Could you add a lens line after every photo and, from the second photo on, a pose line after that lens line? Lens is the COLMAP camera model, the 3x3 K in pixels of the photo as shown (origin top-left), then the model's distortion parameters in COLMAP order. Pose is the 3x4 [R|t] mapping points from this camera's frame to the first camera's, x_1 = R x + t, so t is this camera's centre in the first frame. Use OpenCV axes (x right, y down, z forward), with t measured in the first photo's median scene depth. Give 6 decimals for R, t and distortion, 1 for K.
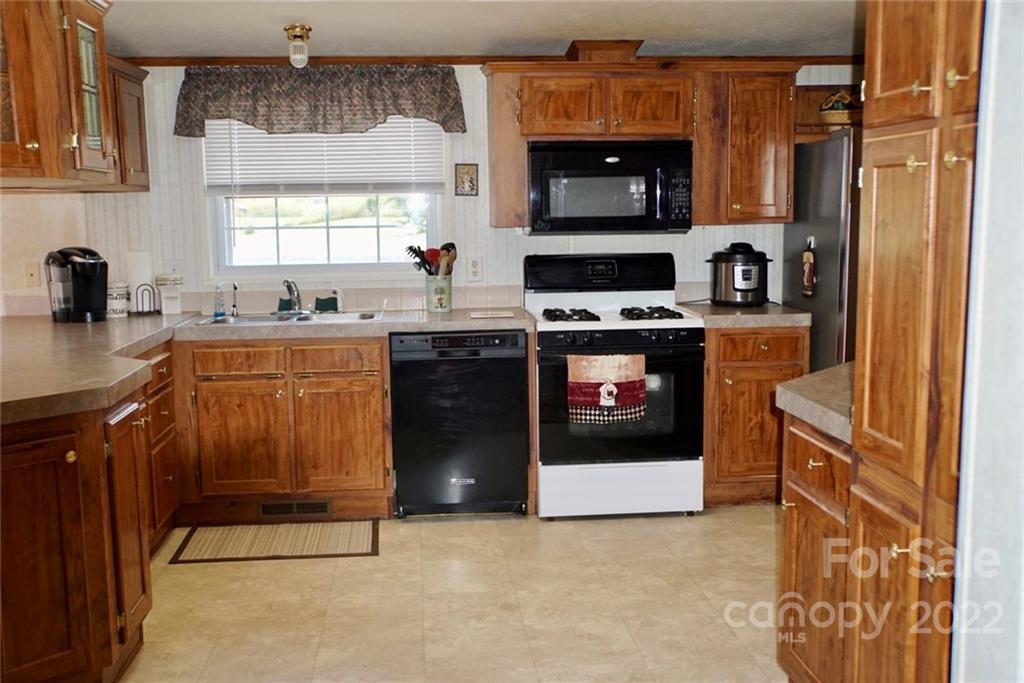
lens RADIAL K [[1070.6, 0, 512.0], [0, 1070.6, 341.5], [0, 0, 1]] dist [0.004811, 0.003049]
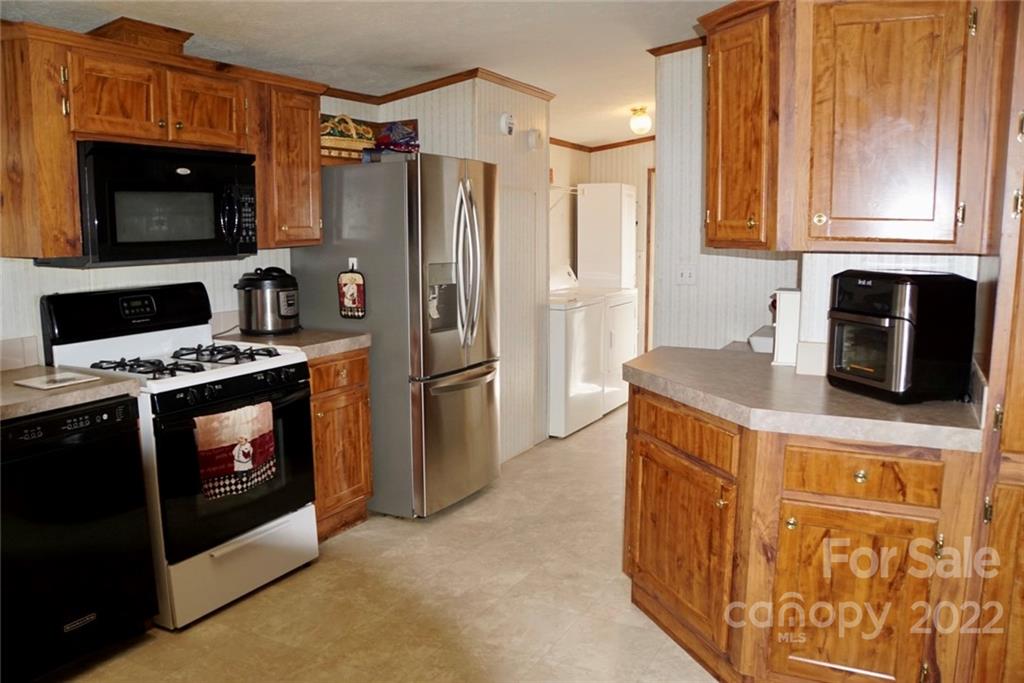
lens RADIAL K [[820.0, 0, 512.0], [0, 820.0, 341.5], [0, 0, 1]] dist [-0.142971, 0.088792]
pose [[0.549740, -0.107841, 0.828345, -0.284211], [0.101407, 0.992913, 0.061966, -0.052667], [-0.829158, 0.049934, 0.556780, 0.456141]]
